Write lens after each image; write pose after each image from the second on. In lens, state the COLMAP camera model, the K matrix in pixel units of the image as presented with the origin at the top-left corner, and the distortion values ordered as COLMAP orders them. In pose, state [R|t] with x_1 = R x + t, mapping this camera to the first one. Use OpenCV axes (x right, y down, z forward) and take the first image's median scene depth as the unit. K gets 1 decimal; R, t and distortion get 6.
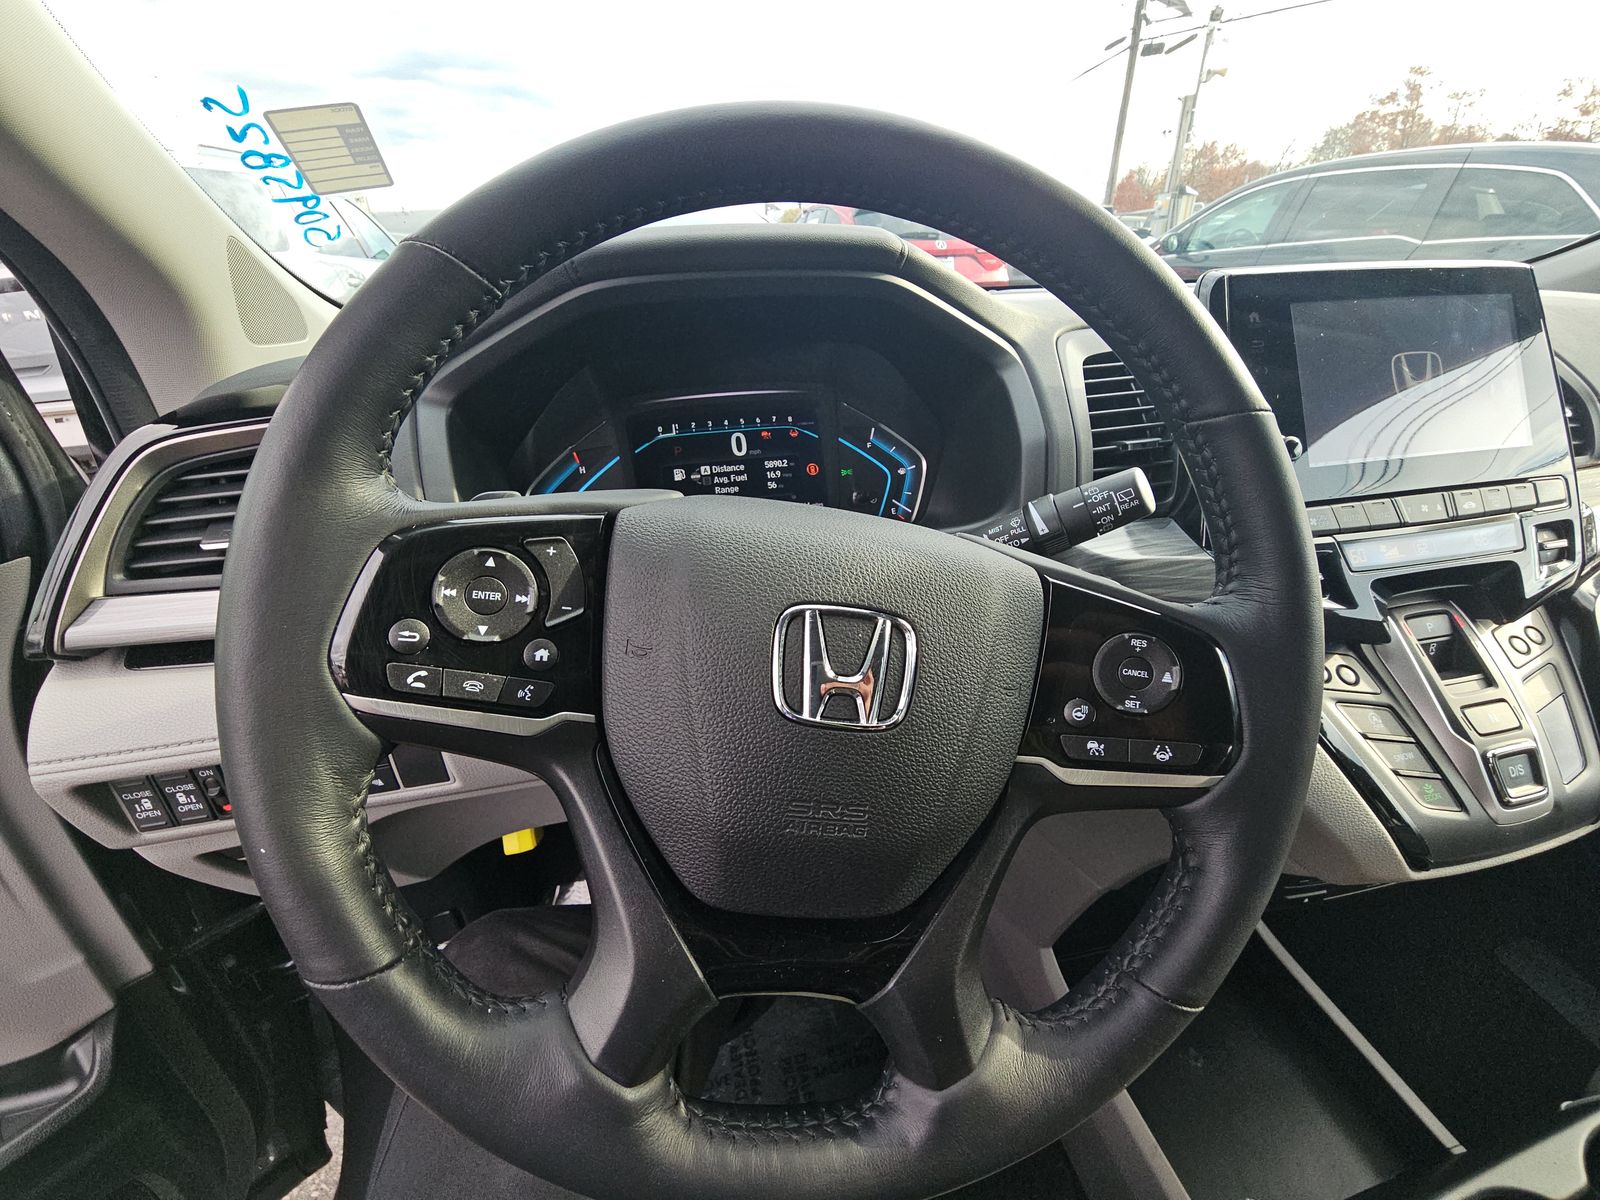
lens RADIAL K [[655.1, 0, 792.8], [0, 655.1, 589.4], [0, 0, 1]] dist [0.012335, -0.010791]
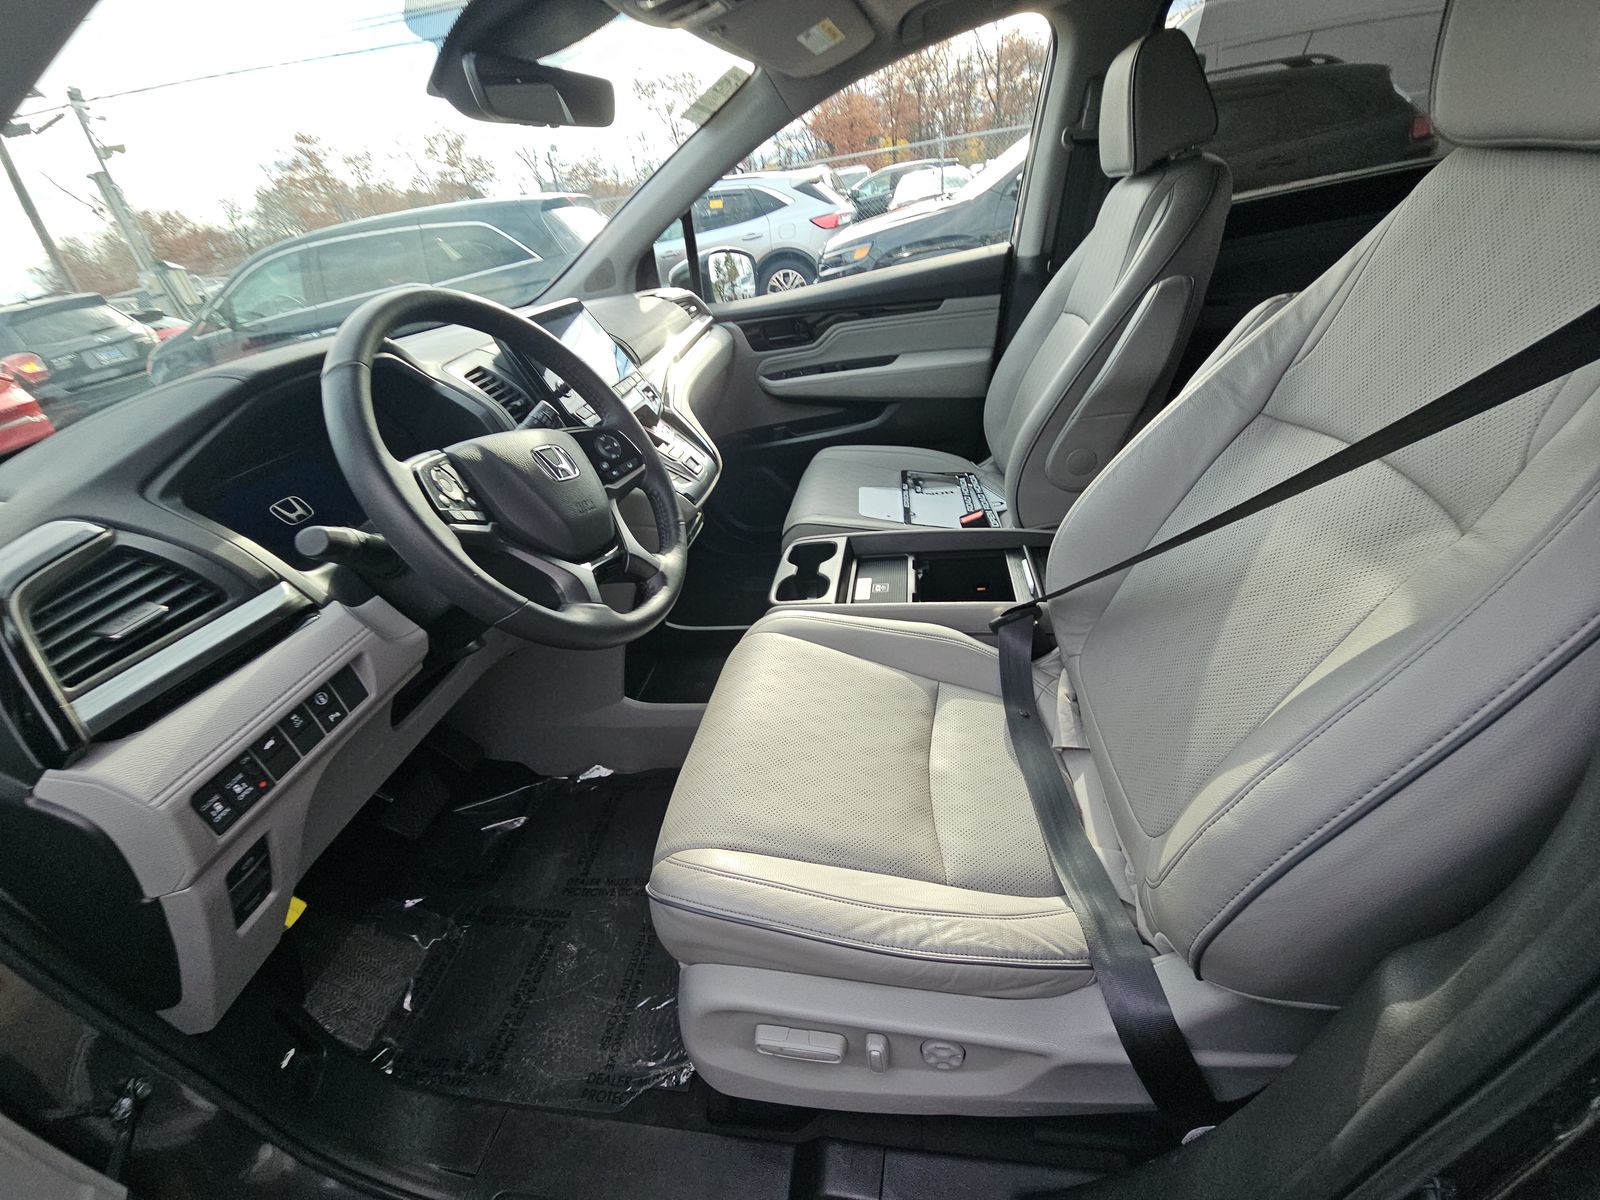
lens RADIAL K [[654.2, 0, 791.6], [0, 654.2, 588.1], [0, 0, 1]] dist [0.011692, -0.009810]
pose [[0.363109, -0.489452, 0.792836, -1.279855], [0.544299, 0.802055, 0.245861, 0.249995], [-0.756235, 0.342265, 0.557641, -0.743447]]
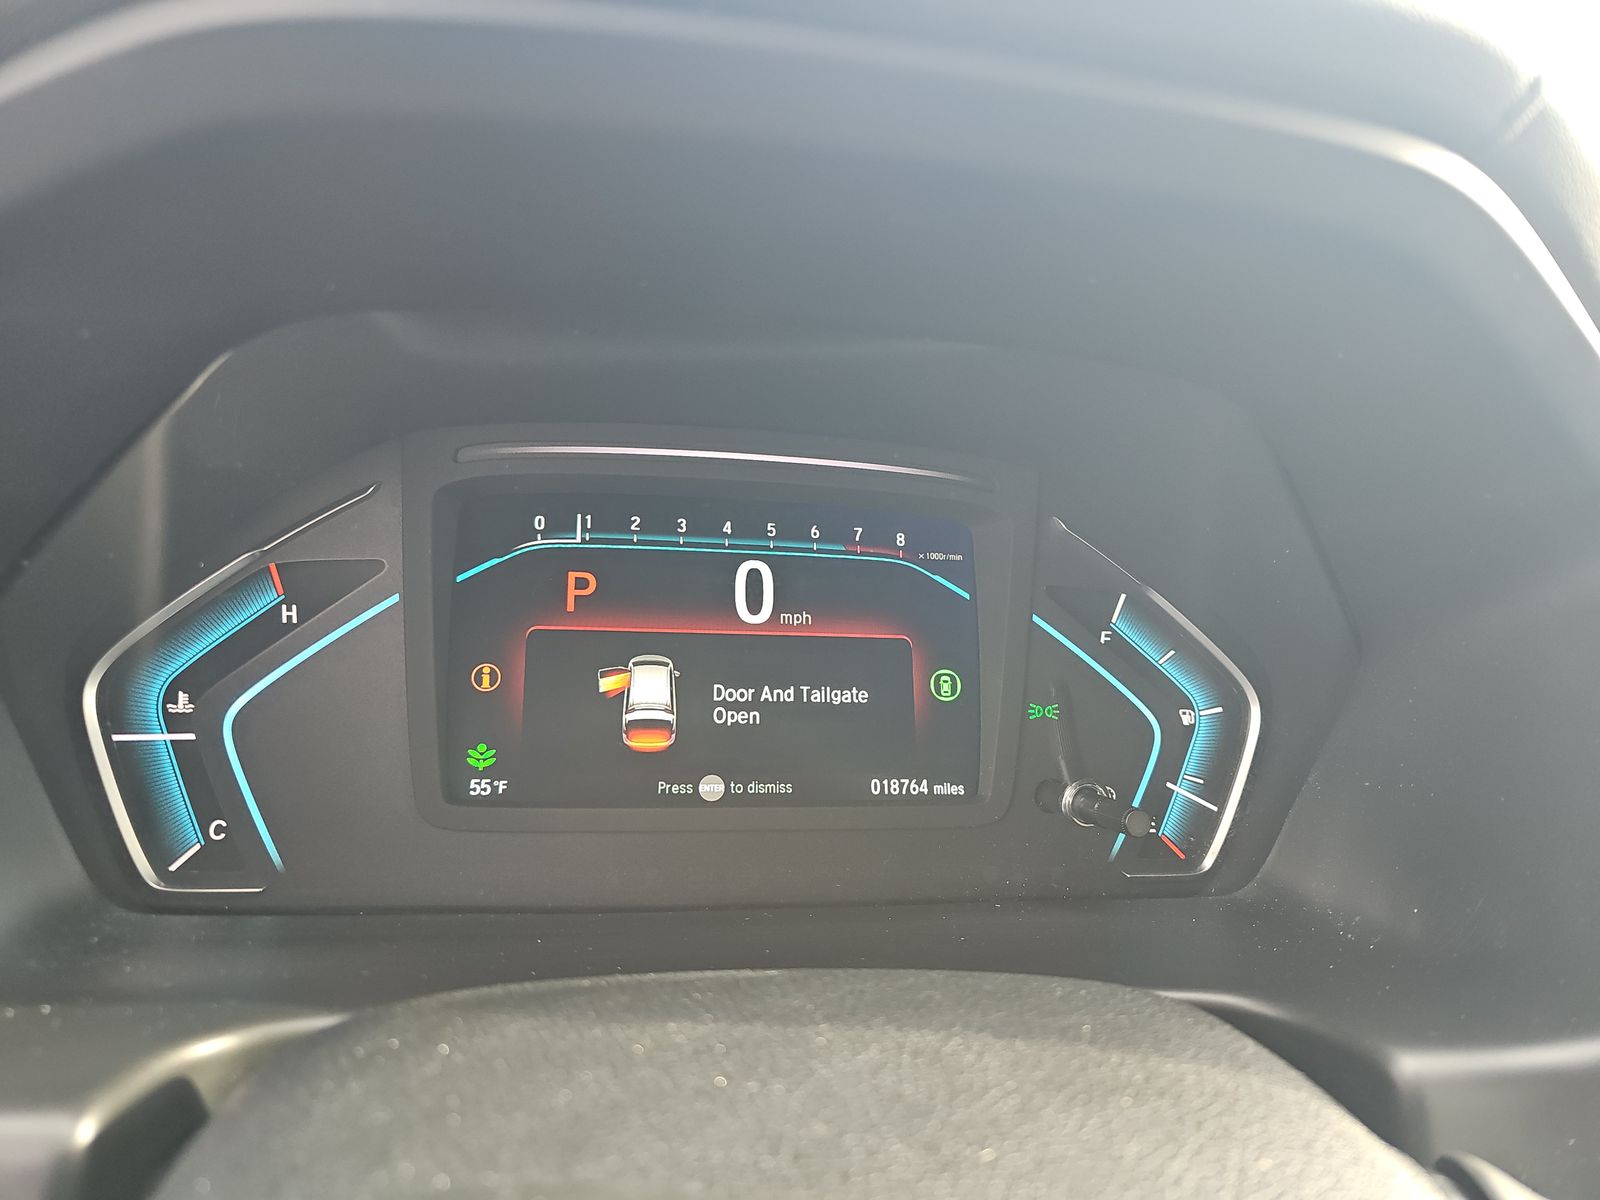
lens RADIAL K [[1068.0, 0, 800.0], [0, 1068.0, 600.0], [0, 0, 1]] dist [0.038790, -0.000036]
pose [[0.990664, 0.136170, 0.006534, -0.086692], [-0.134863, 0.985905, -0.099012, -0.234136], [-0.019924, 0.097206, 0.995065, 0.603730]]
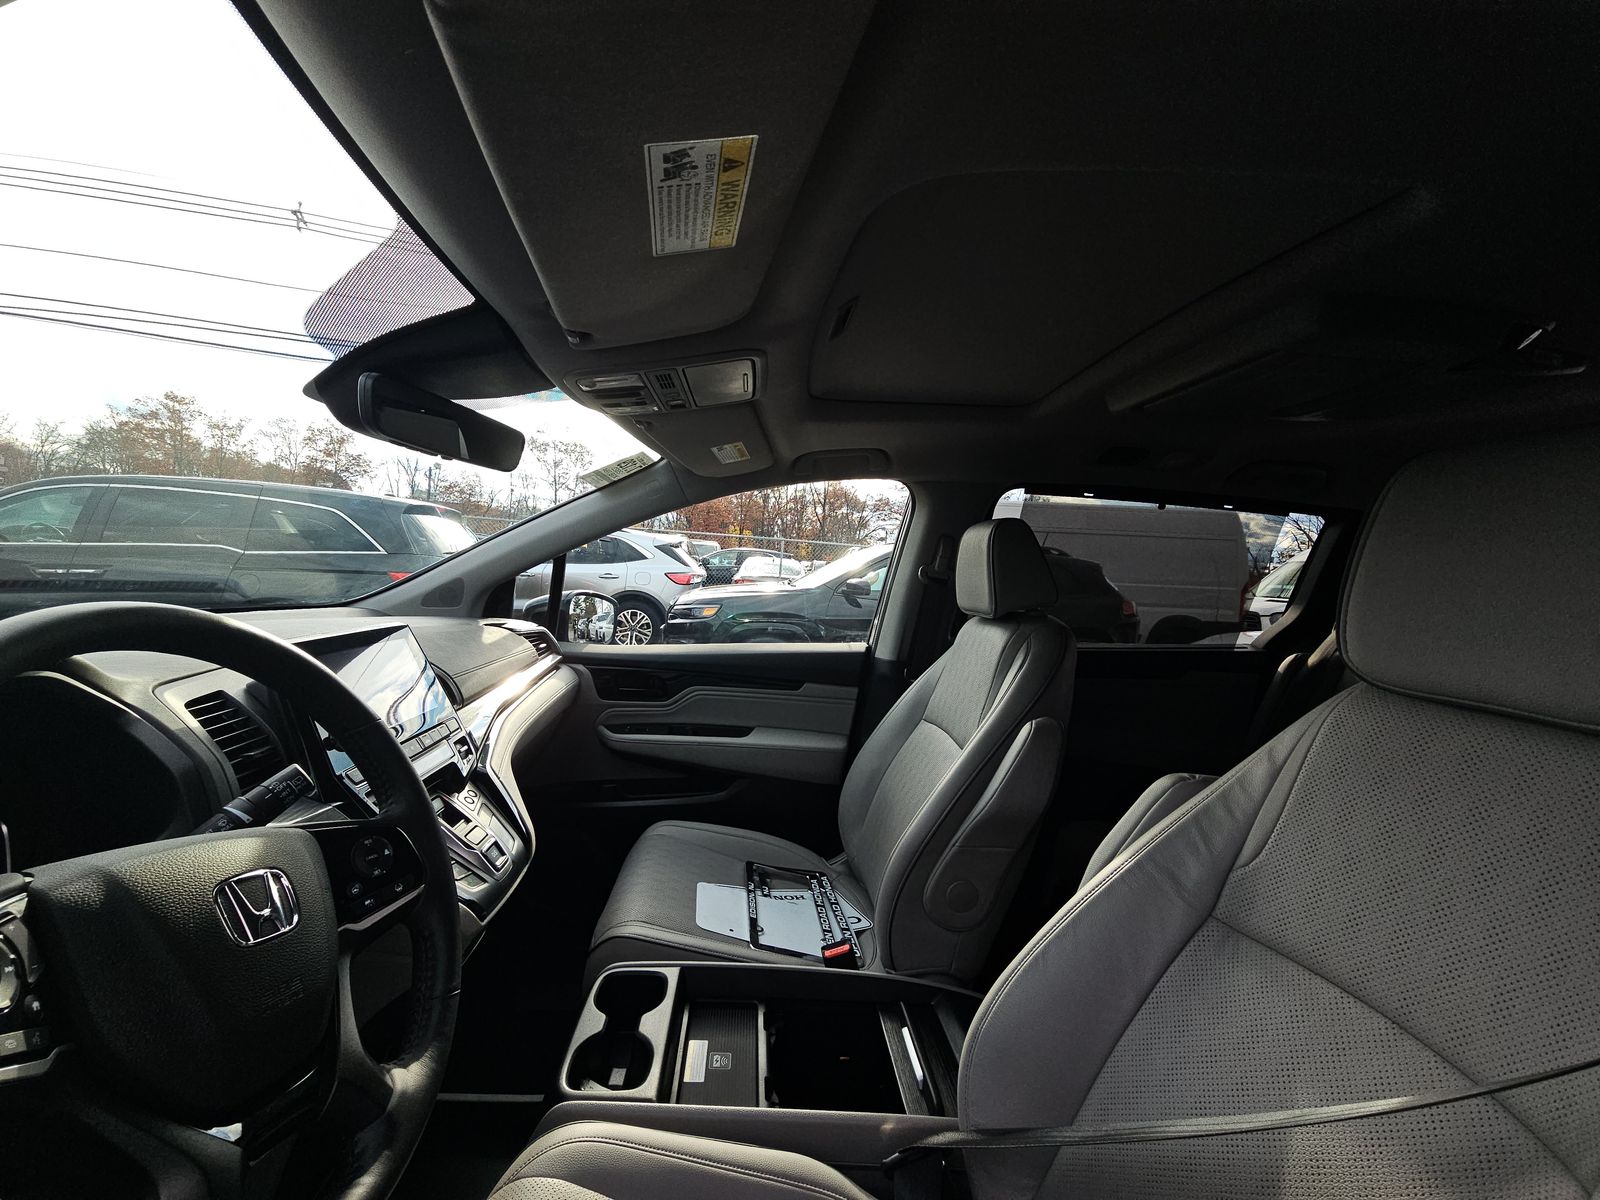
lens RADIAL K [[654.2, 0, 791.6], [0, 654.2, 588.1], [0, 0, 1]] dist [0.011692, -0.009810]
pose [[0.150014, 0.006772, 0.988661, -0.844895], [0.391312, 0.917913, -0.065663, 0.007114], [-0.907949, 0.396725, 0.135050, -0.491453]]
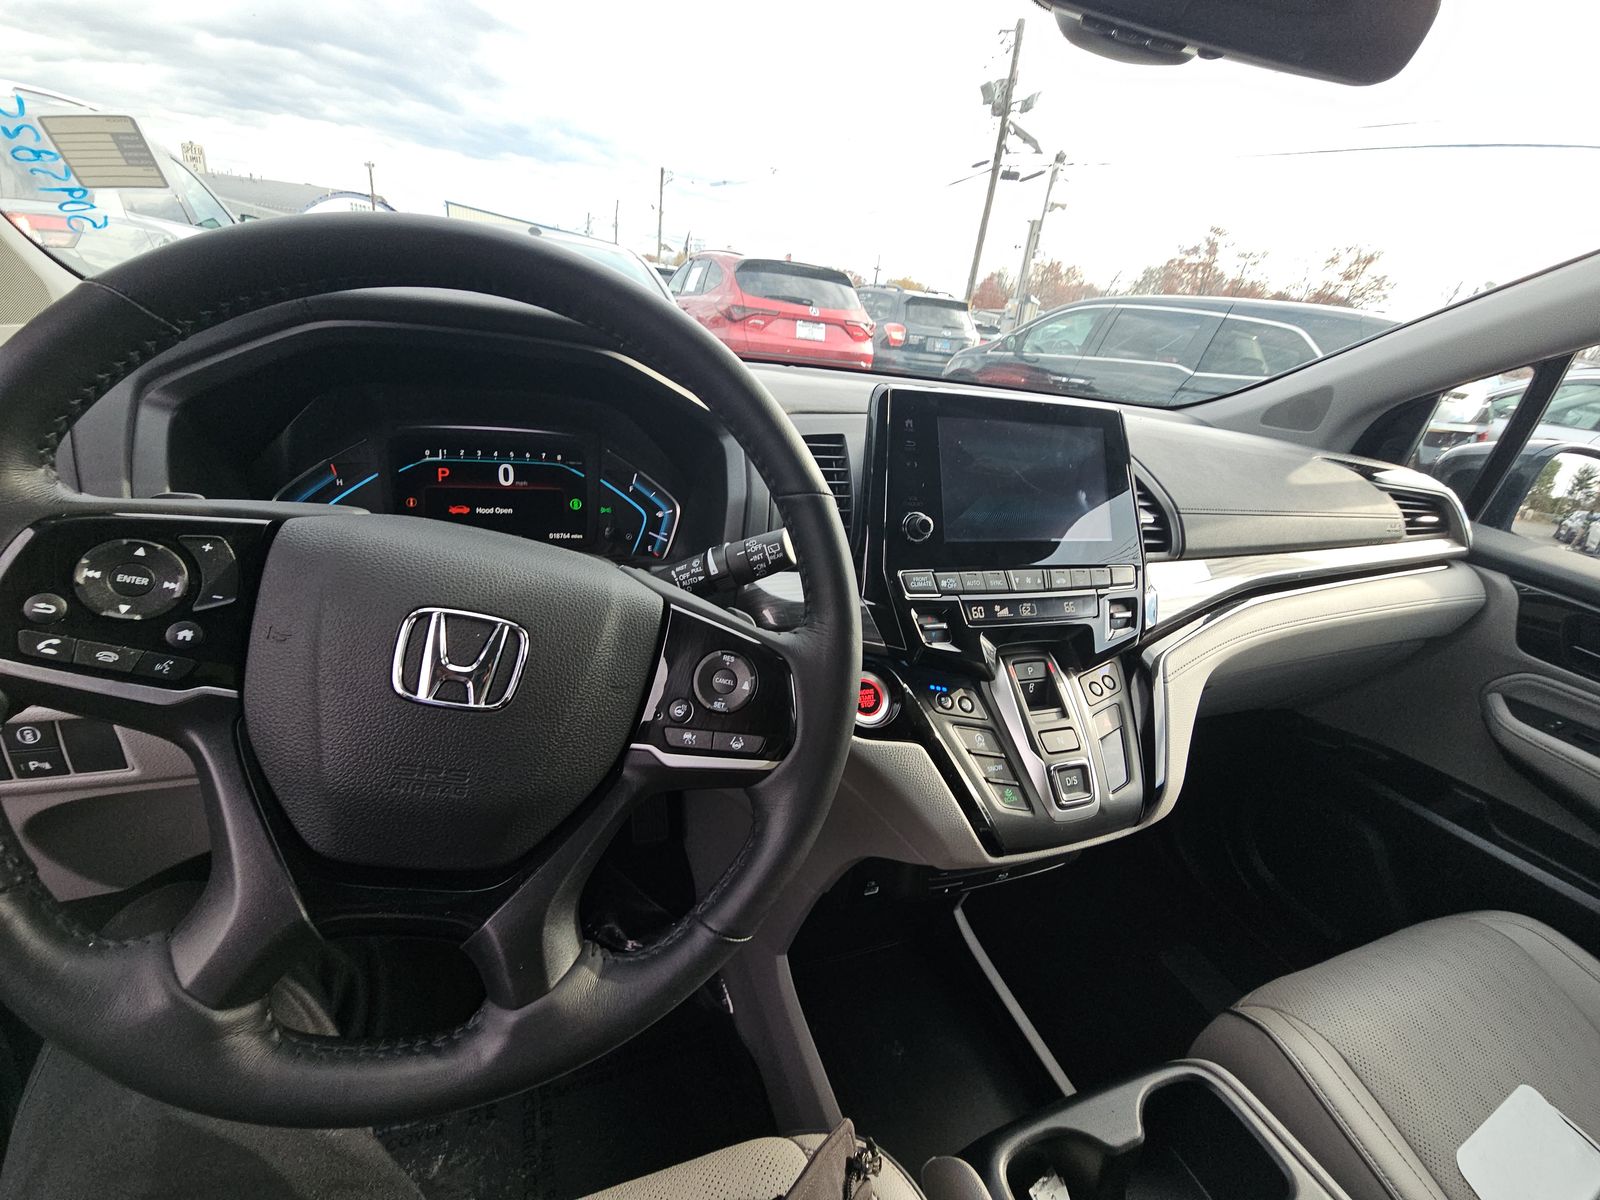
lens RADIAL K [[654.2, 0, 791.6], [0, 654.2, 588.1], [0, 0, 1]] dist [0.011692, -0.009810]
pose [[0.977570, 0.077549, 0.195815, 0.263806], [-0.064877, 0.995412, -0.070328, 0.017526], [-0.200370, 0.056047, 0.978116, -0.217261]]
